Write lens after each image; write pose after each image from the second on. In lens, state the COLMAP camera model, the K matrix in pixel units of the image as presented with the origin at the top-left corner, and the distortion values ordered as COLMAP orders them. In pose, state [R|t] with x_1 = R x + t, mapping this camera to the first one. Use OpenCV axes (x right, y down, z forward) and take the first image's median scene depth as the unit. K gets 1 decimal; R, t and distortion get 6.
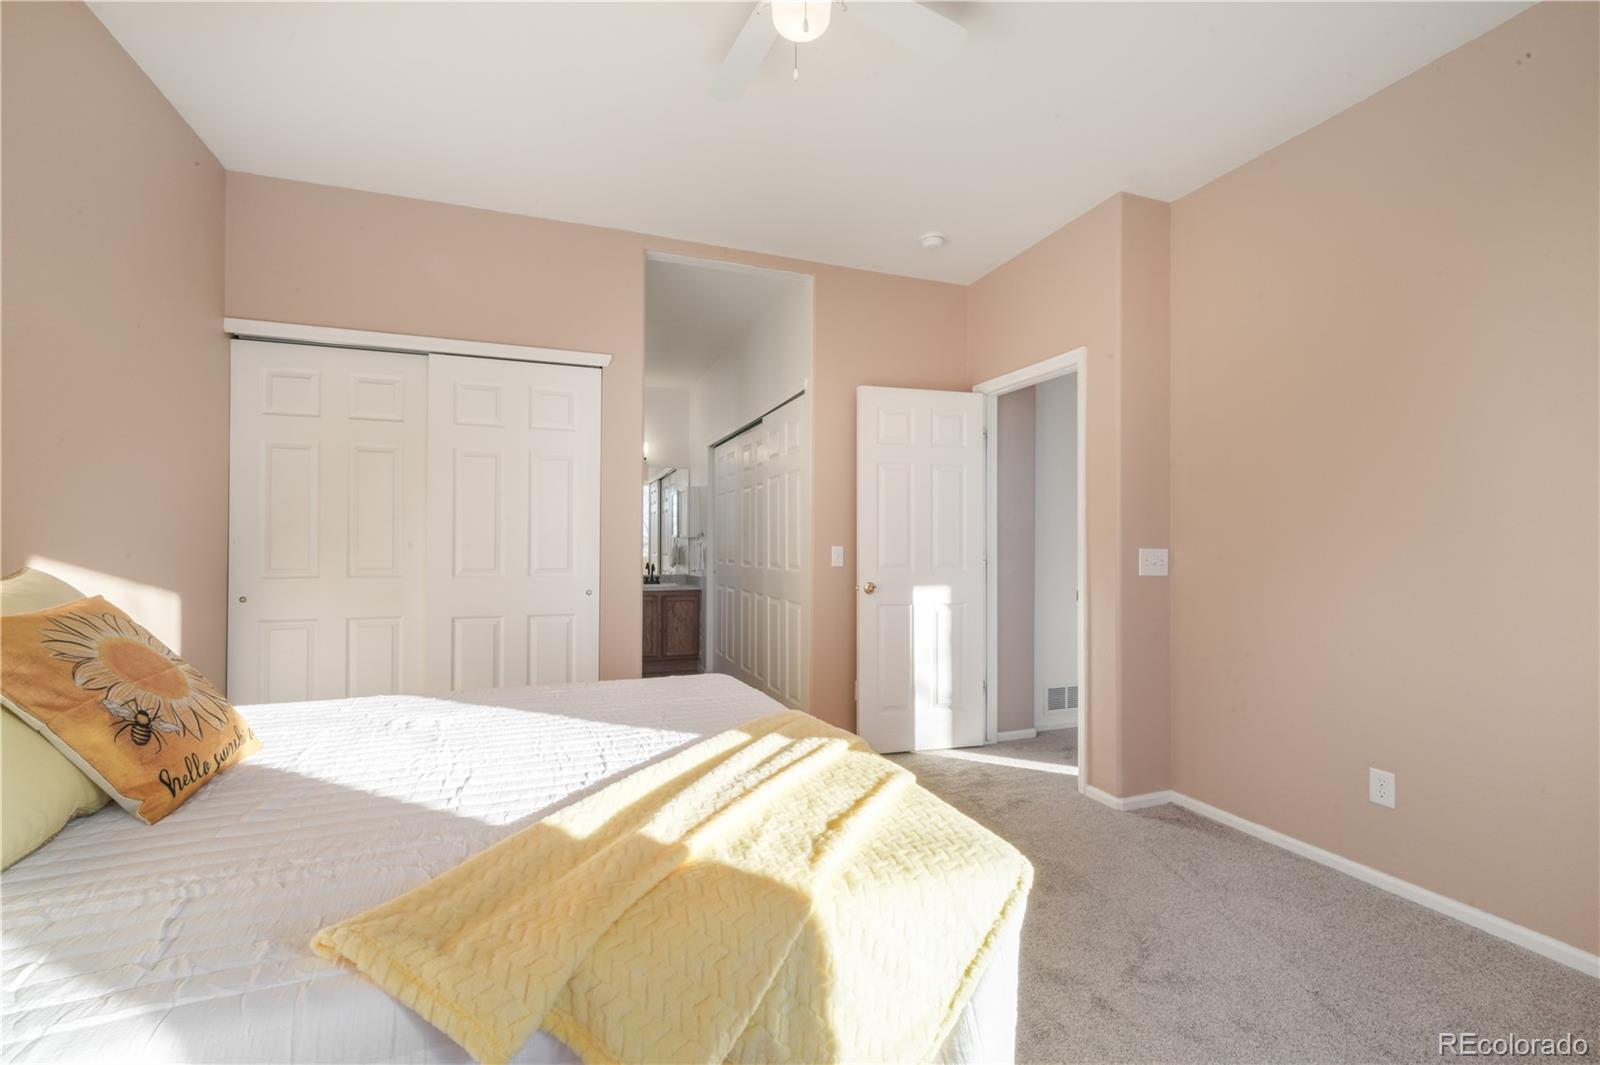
lens RADIAL K [[682.2, 0, 801.3], [0, 682.2, 535.6], [0, 0, 1]] dist [-0.001109, 0.003325]
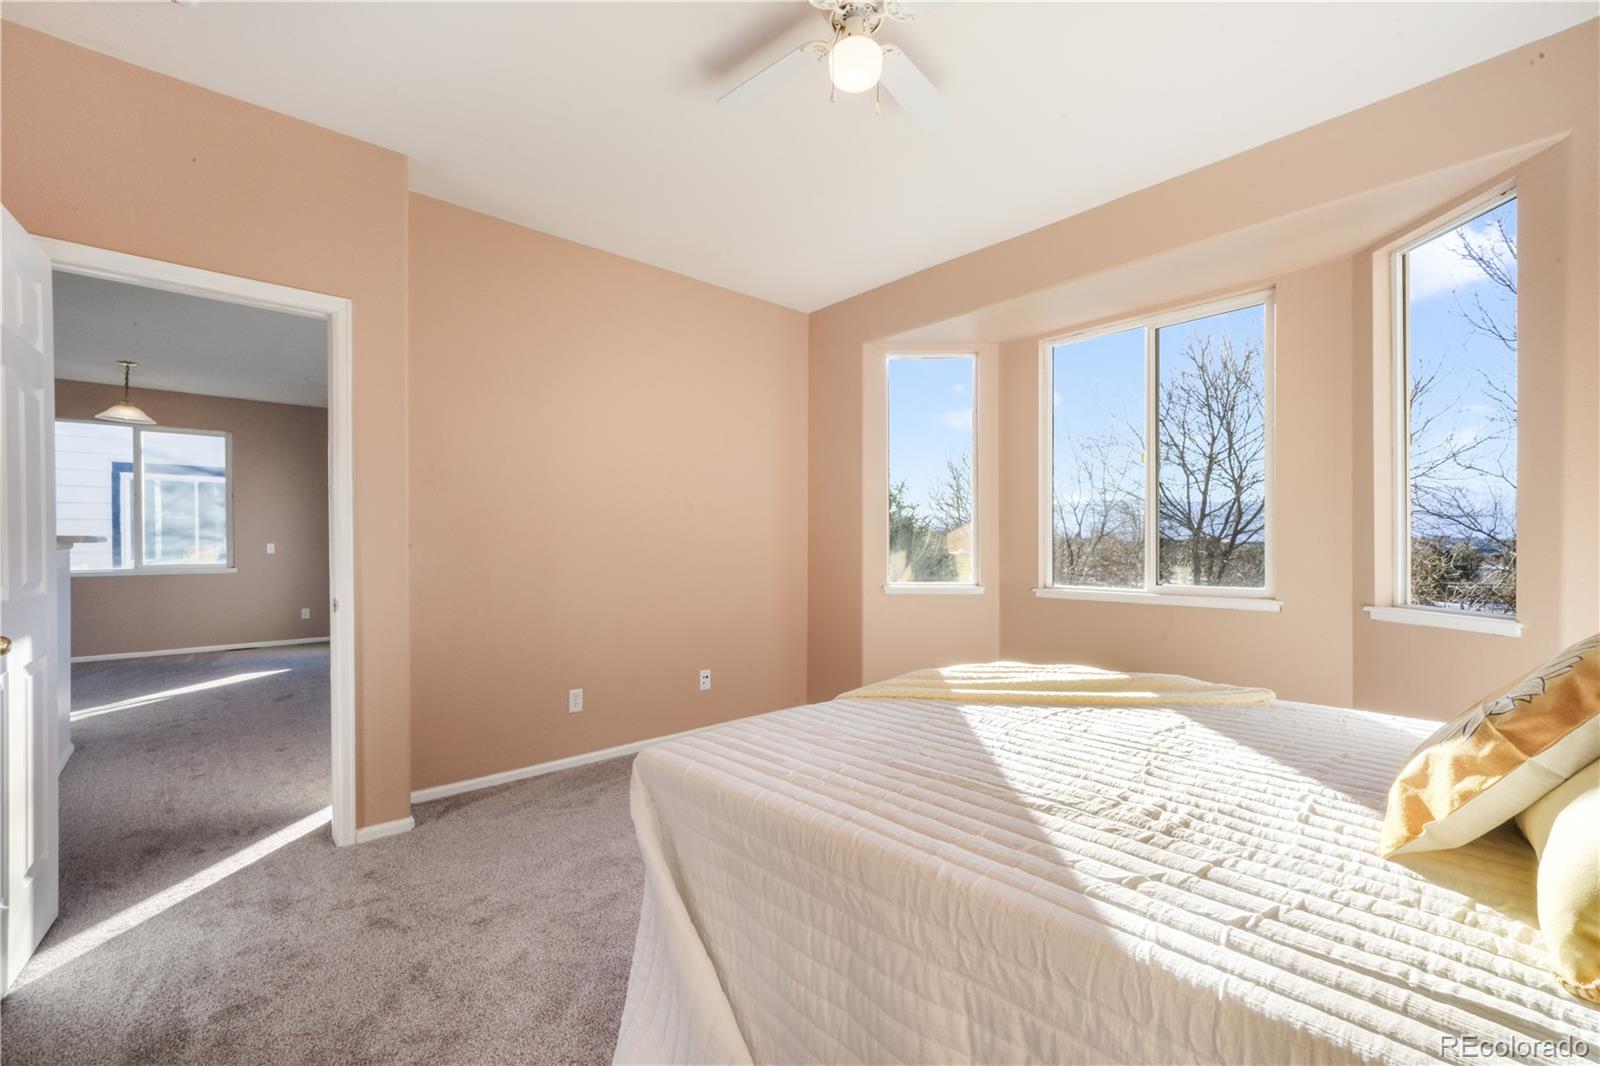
lens RADIAL K [[682.2, 0, 801.3], [0, 682.2, 536.1], [0, 0, 1]] dist [-0.001109, 0.003325]
pose [[-0.356139, 0.003816, 0.934425, -0.553942], [-0.013682, 0.999863, -0.009298, 0.006955], [-0.934333, -0.016096, -0.356038, 0.797920]]
